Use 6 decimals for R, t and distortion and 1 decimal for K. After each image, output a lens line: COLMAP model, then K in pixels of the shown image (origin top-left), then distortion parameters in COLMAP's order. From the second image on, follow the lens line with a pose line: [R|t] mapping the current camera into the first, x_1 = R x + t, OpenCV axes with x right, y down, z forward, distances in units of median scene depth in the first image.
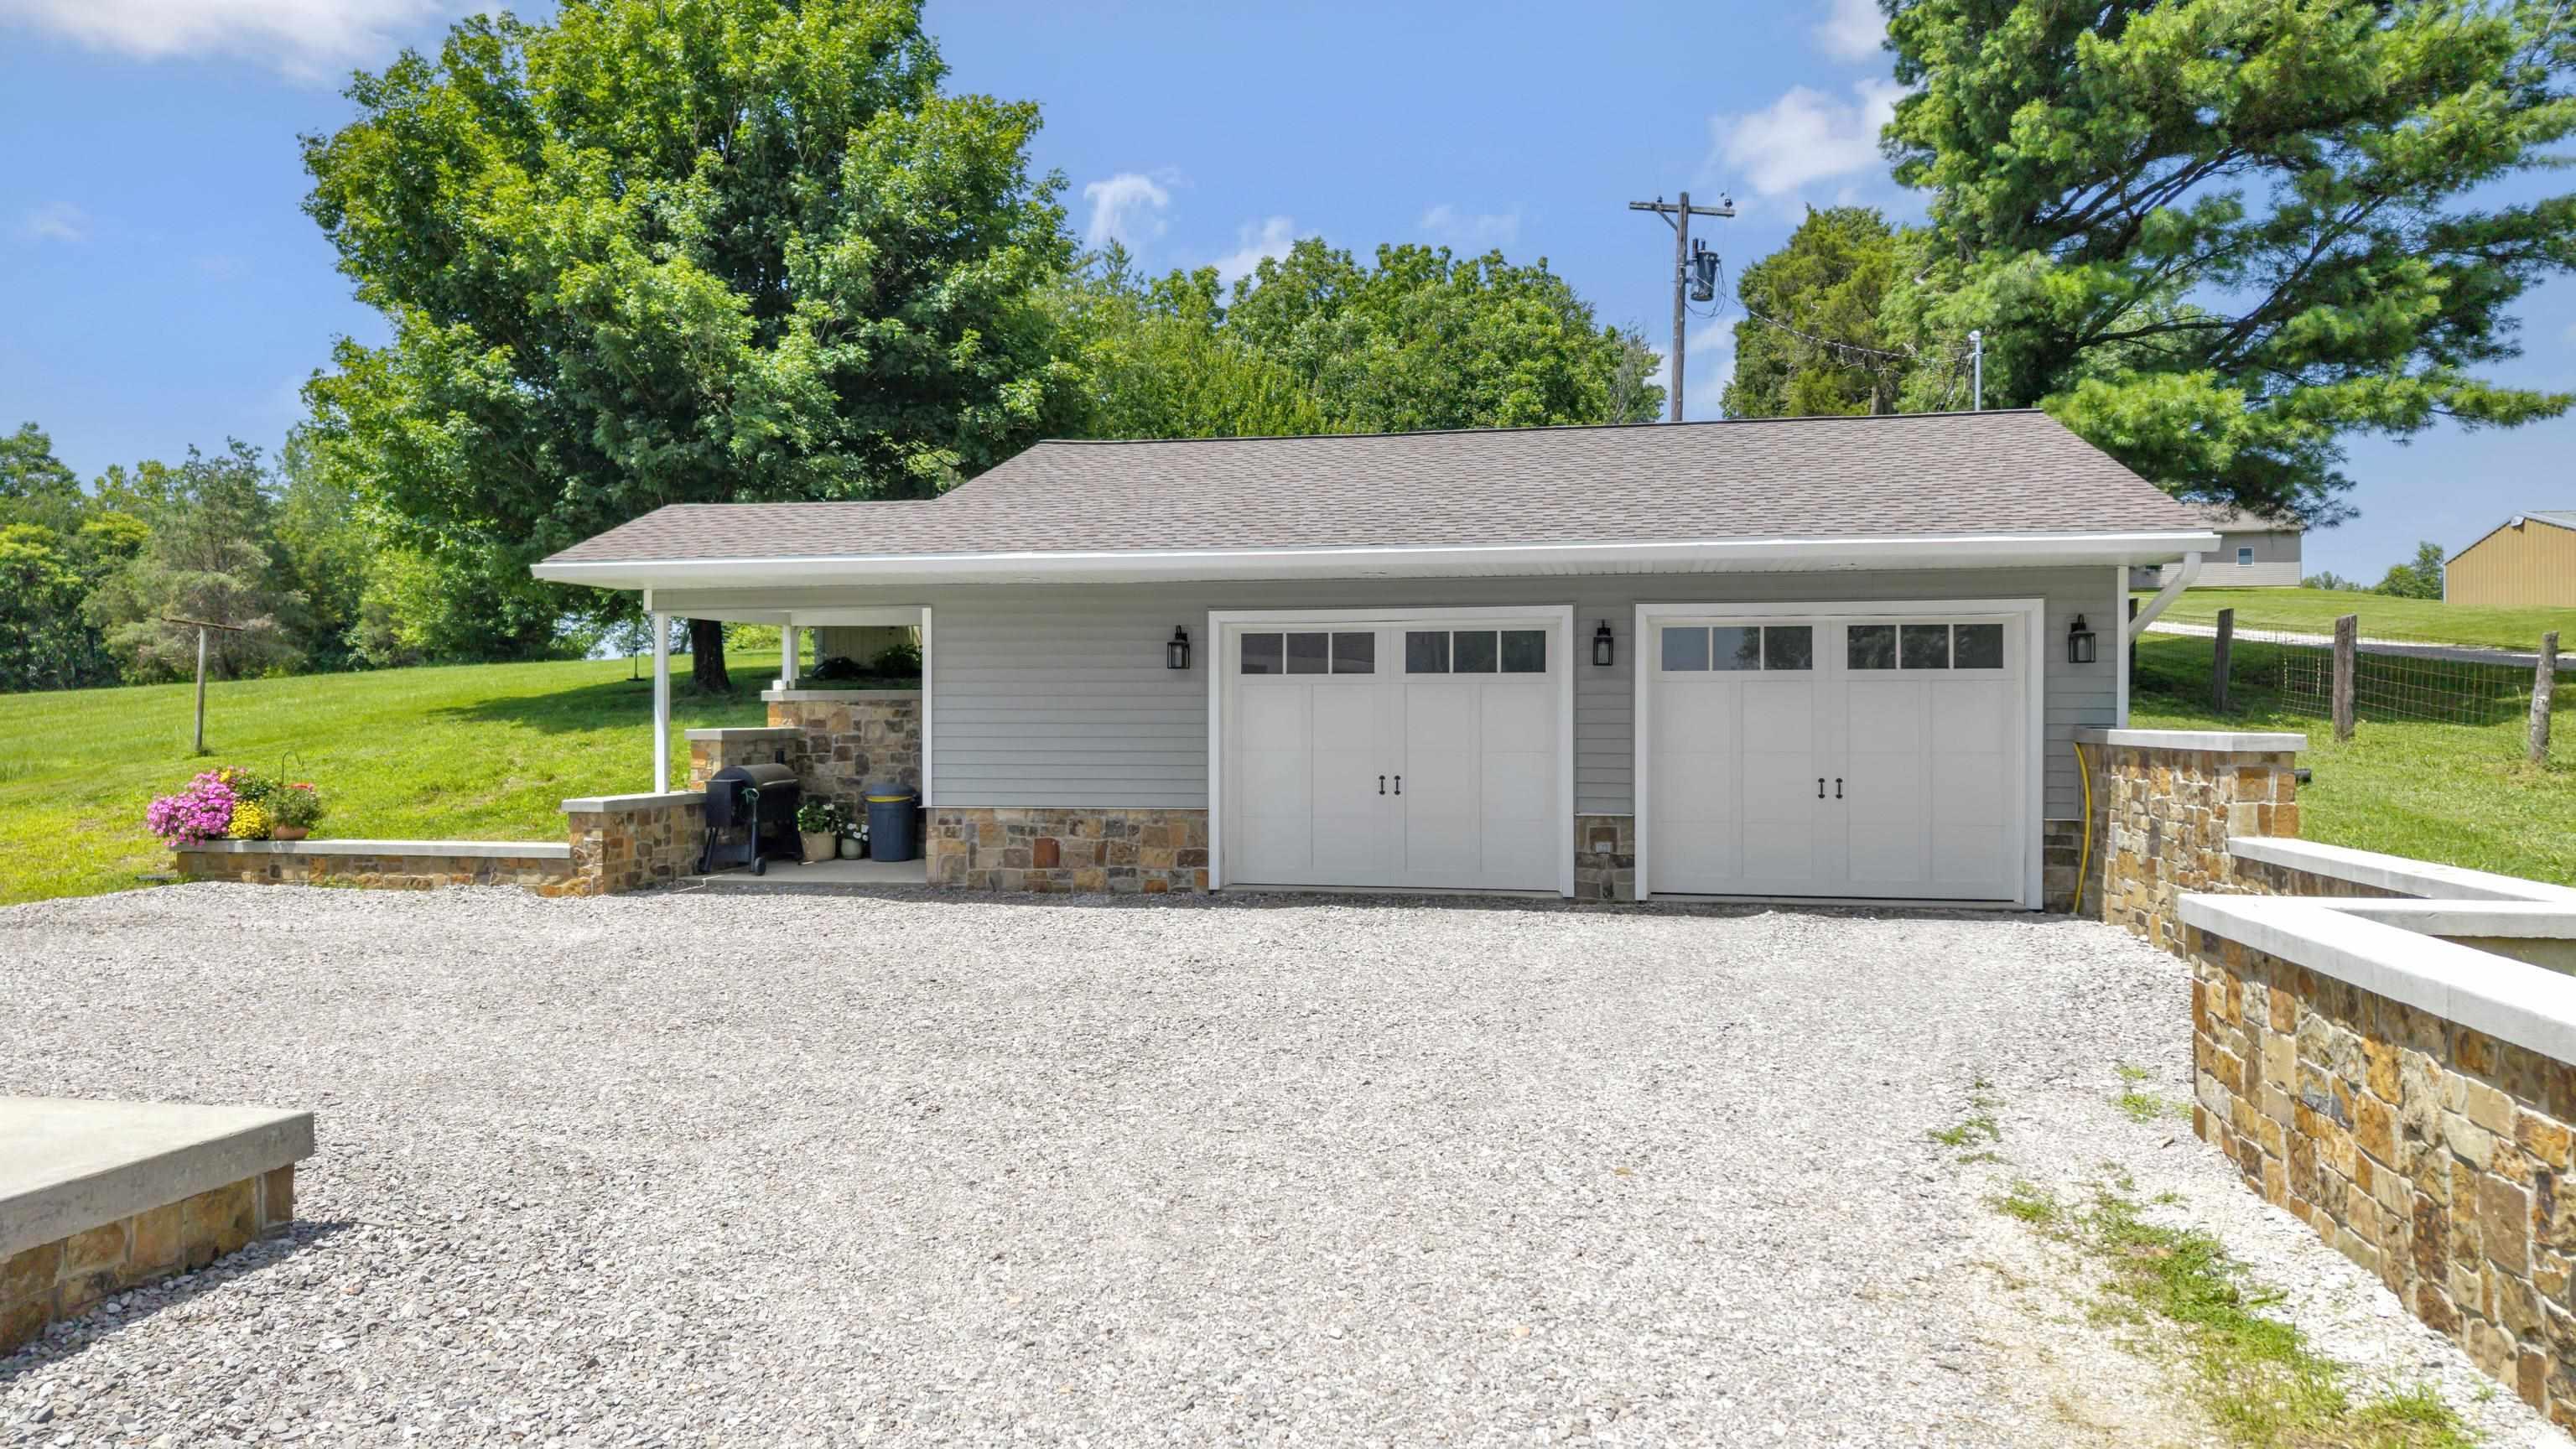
lens RADIAL K [[1825.9, 0, 1288.0], [0, 1825.9, 724.5], [0, 0, 1]] dist [-0.002243, -0.001784]
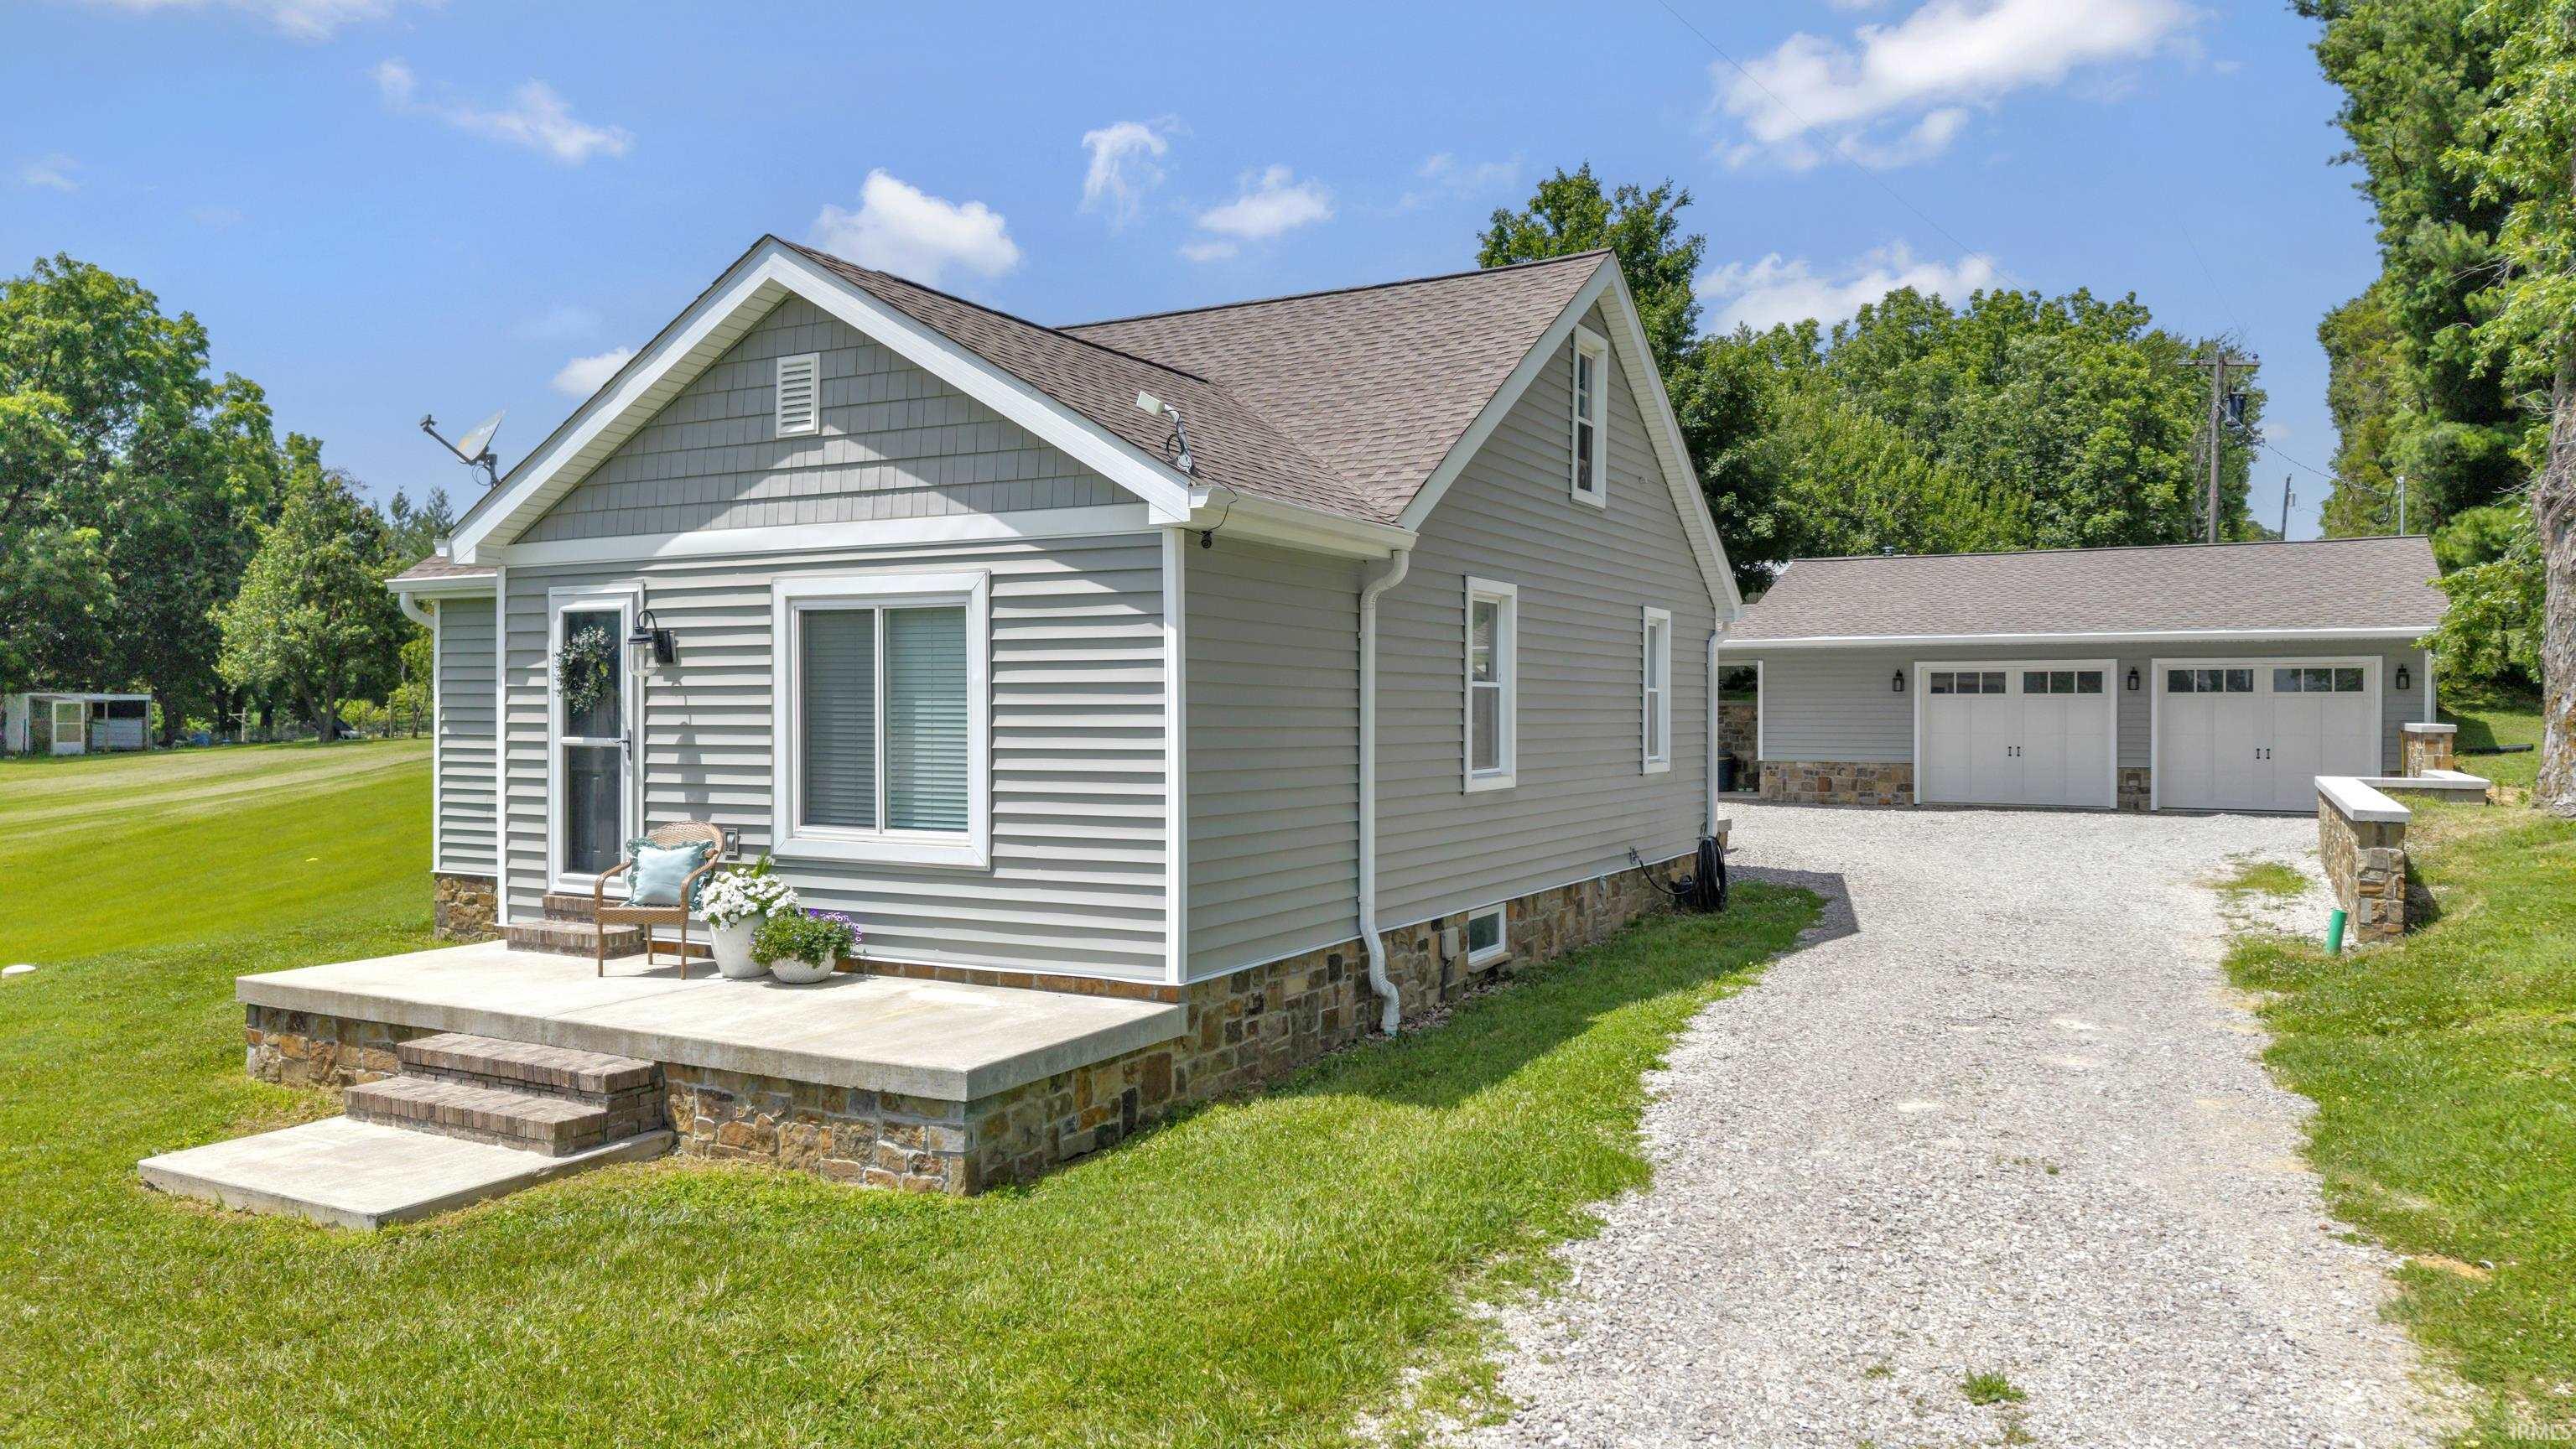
lens RADIAL K [[1789.8, 0, 1245.6], [0, 1789.8, 714.3], [0, 0, 1]] dist [-0.005175, -0.004412]
pose [[0.947286, 0.002815, -0.320377, -0.108446], [-0.003754, 0.999990, -0.002314, 0.001603], [0.320368, 0.003395, 0.947287, -1.054469]]
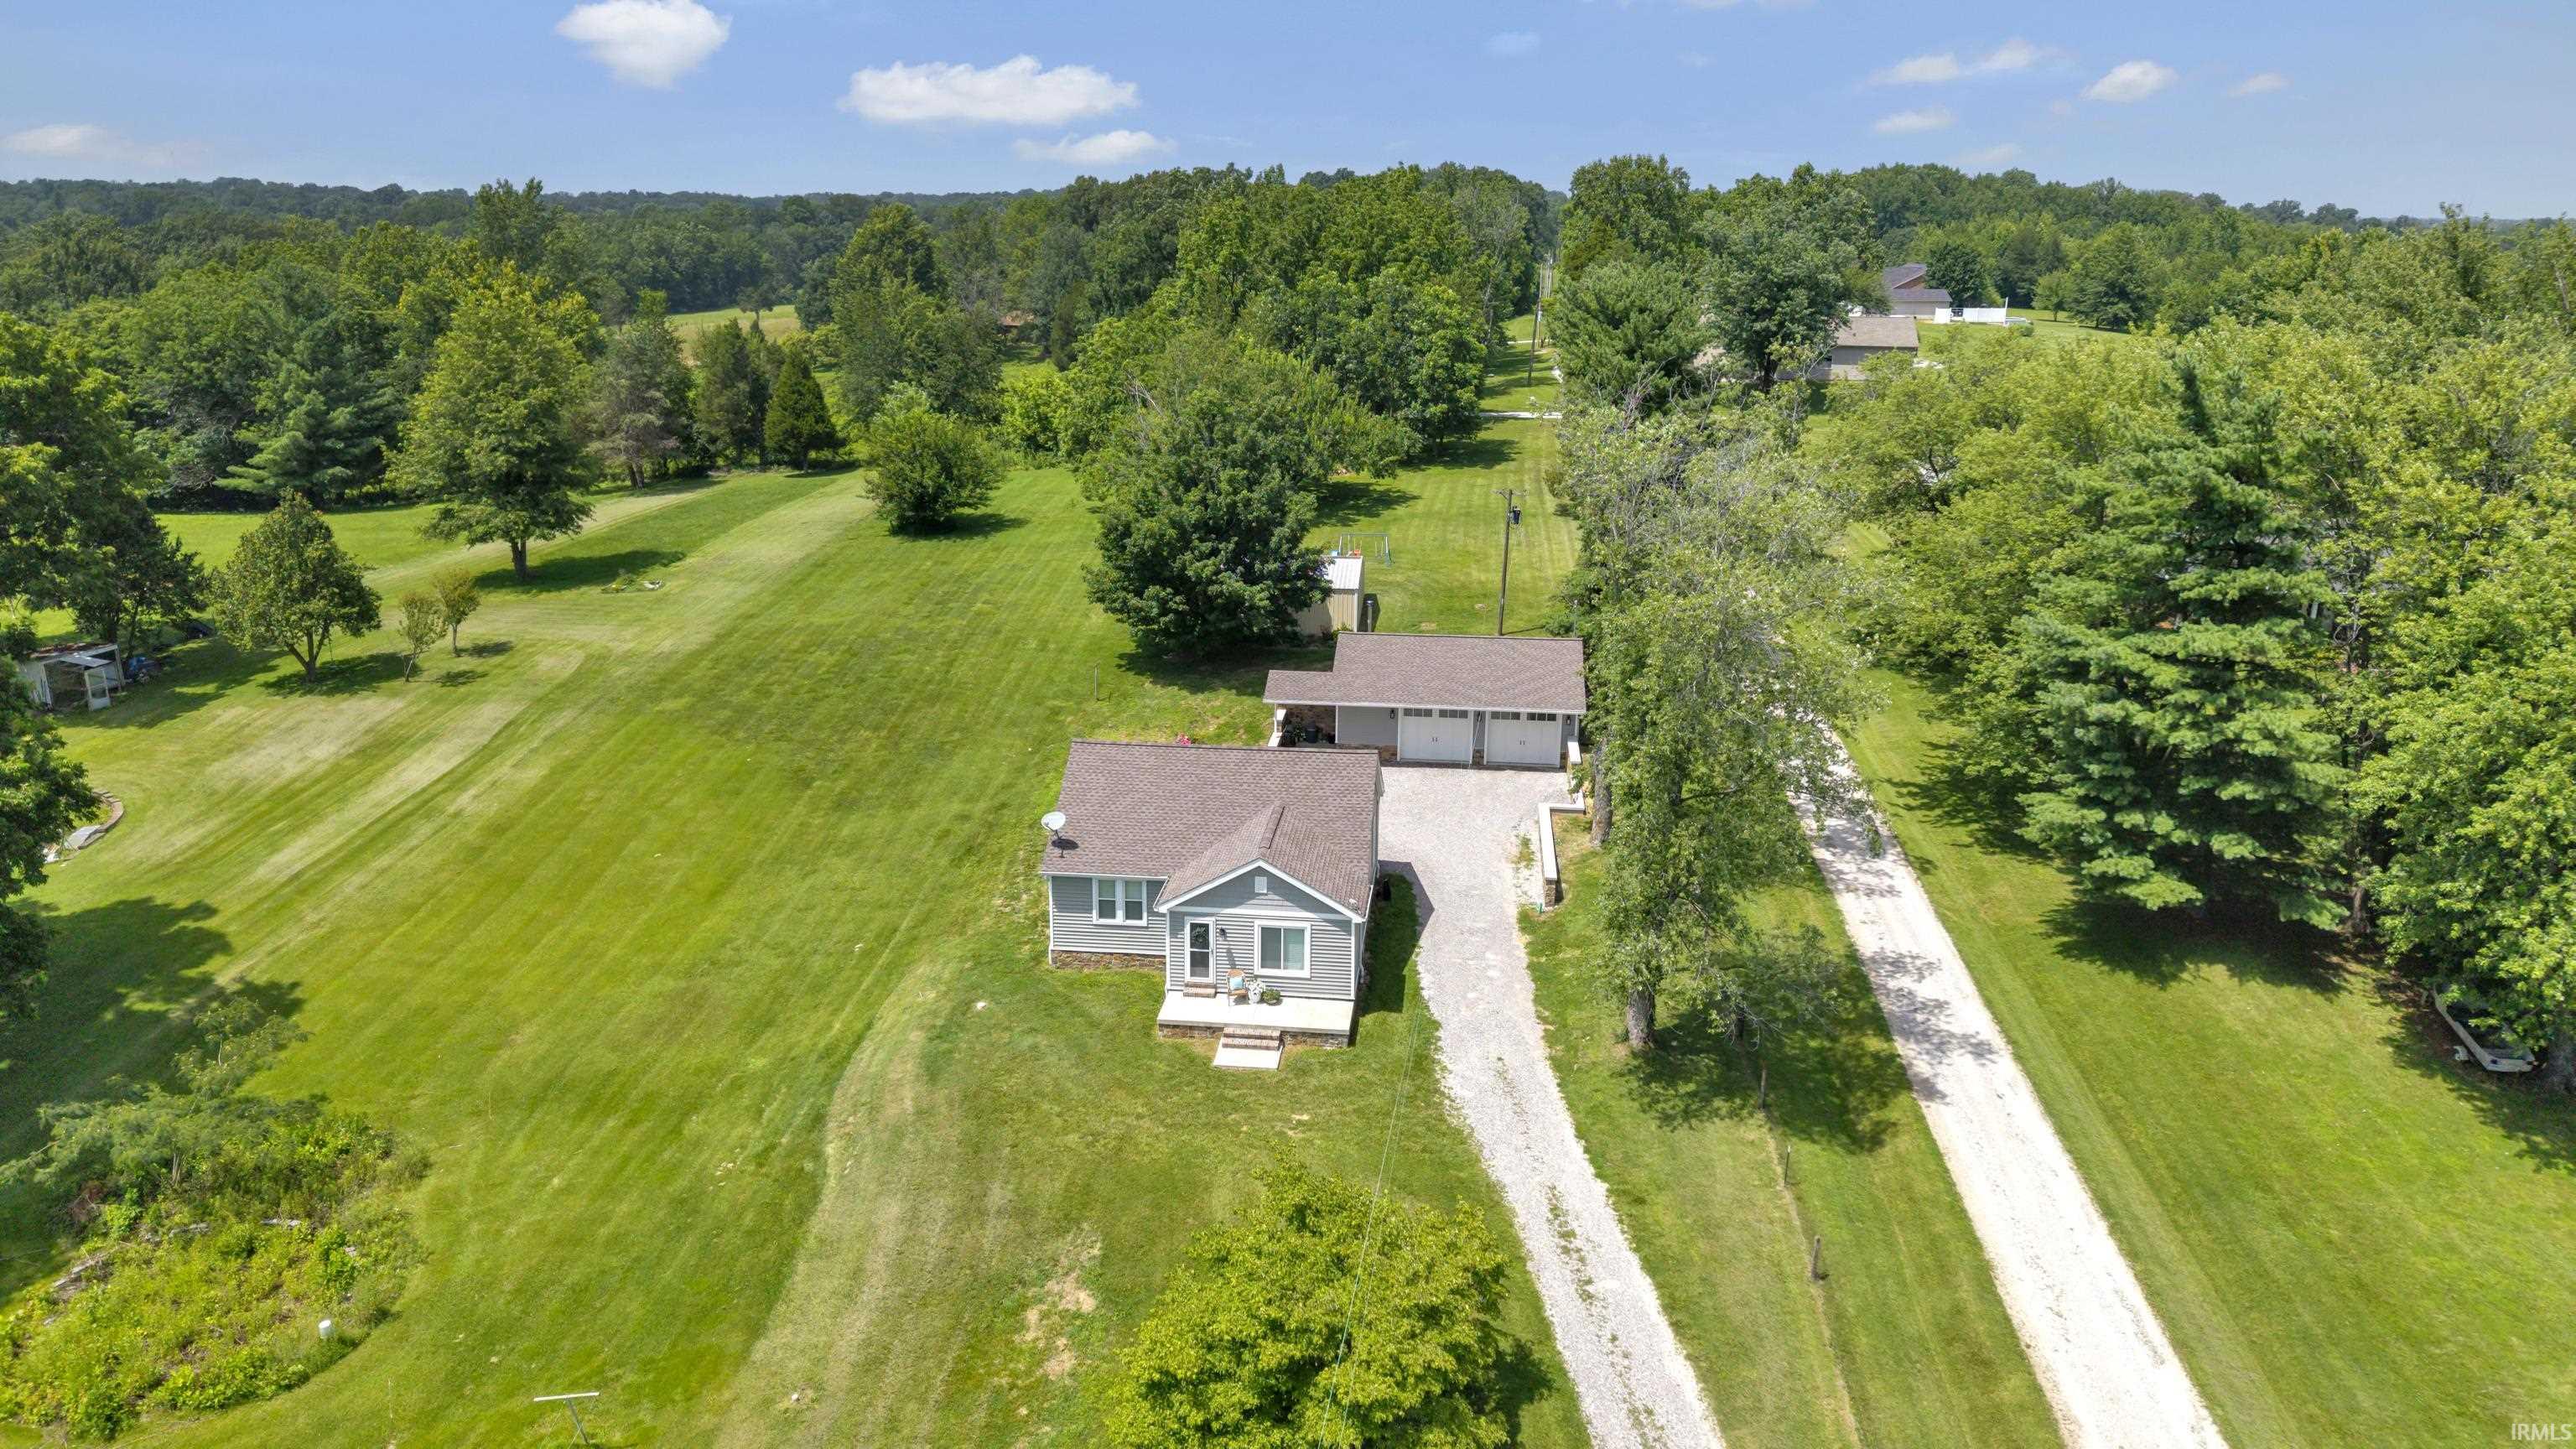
lens RADIAL K [[1789.8, 0, 1245.6], [0, 1789.8, 714.3], [0, 0, 1]] dist [-0.005175, -0.004412]
pose [[0.998615, -0.014030, 0.050708, -0.684950], [-0.000131, 0.963126, 0.269051, -1.306917], [-0.052613, -0.268685, 0.961790, -3.523322]]
